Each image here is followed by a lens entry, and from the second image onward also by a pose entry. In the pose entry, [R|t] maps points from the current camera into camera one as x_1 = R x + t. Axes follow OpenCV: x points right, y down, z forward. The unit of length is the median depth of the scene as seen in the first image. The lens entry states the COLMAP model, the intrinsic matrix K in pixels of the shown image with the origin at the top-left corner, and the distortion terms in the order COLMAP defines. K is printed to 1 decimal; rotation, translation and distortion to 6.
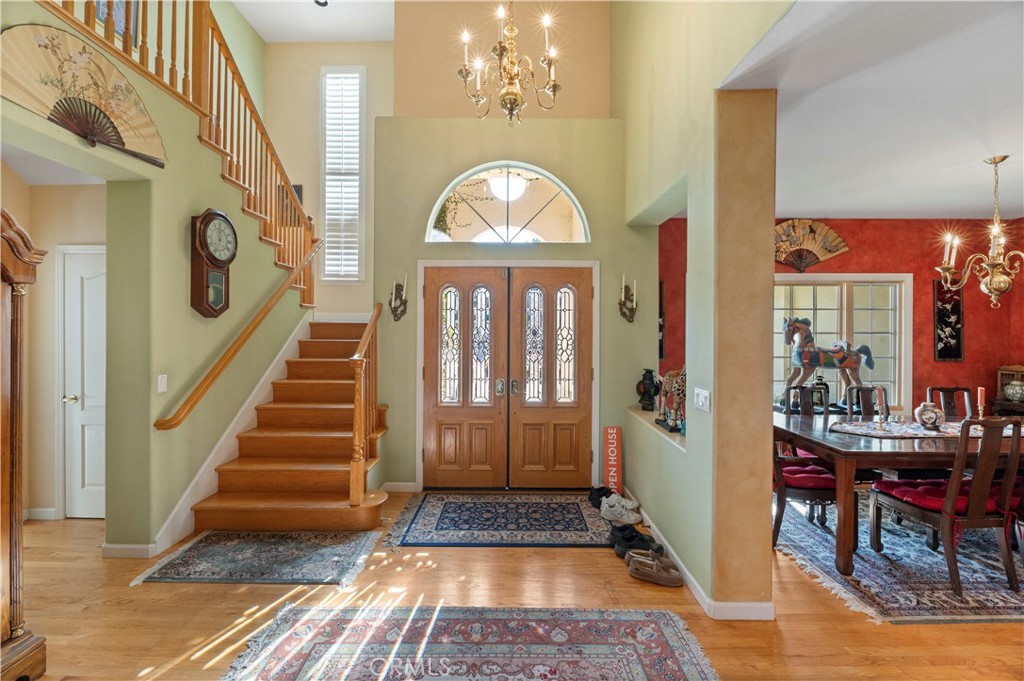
lens RADIAL K [[410.9, 0, 511.6], [0, 410.9, 335.0], [0, 0, 1]] dist [0.001951, -0.005669]
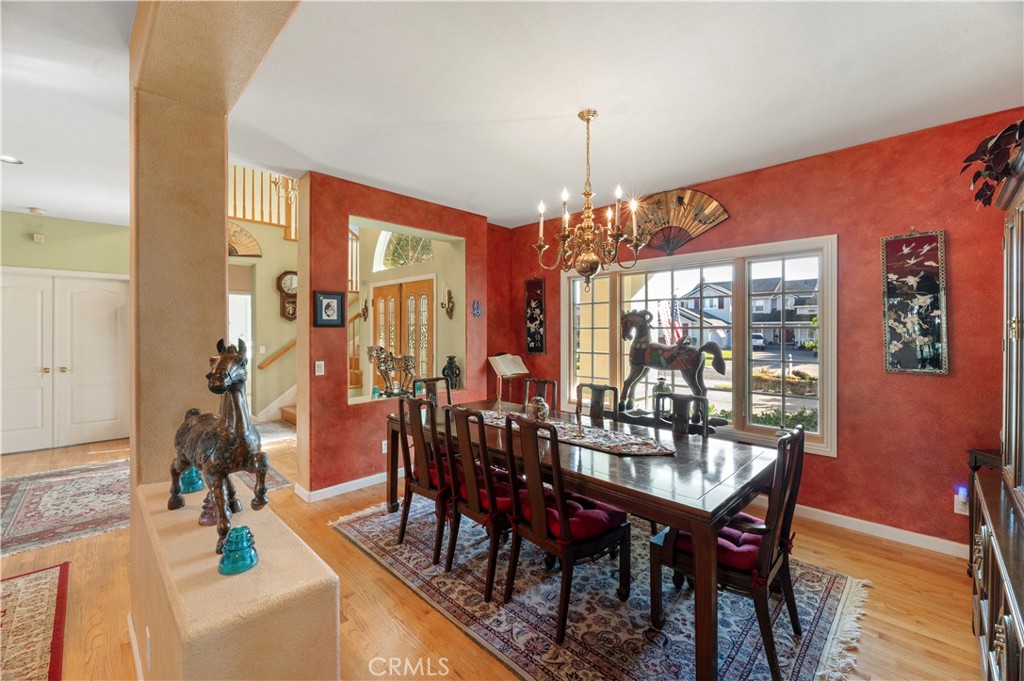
lens RADIAL K [[410.9, 0, 511.6], [0, 410.9, 335.0], [0, 0, 1]] dist [0.001951, -0.005669]
pose [[0.722932, 0.006351, -0.690890, 1.115096], [-0.003995, 0.999979, 0.005012, 0.008968], [0.690907, -0.000864, 0.722943, 0.181114]]
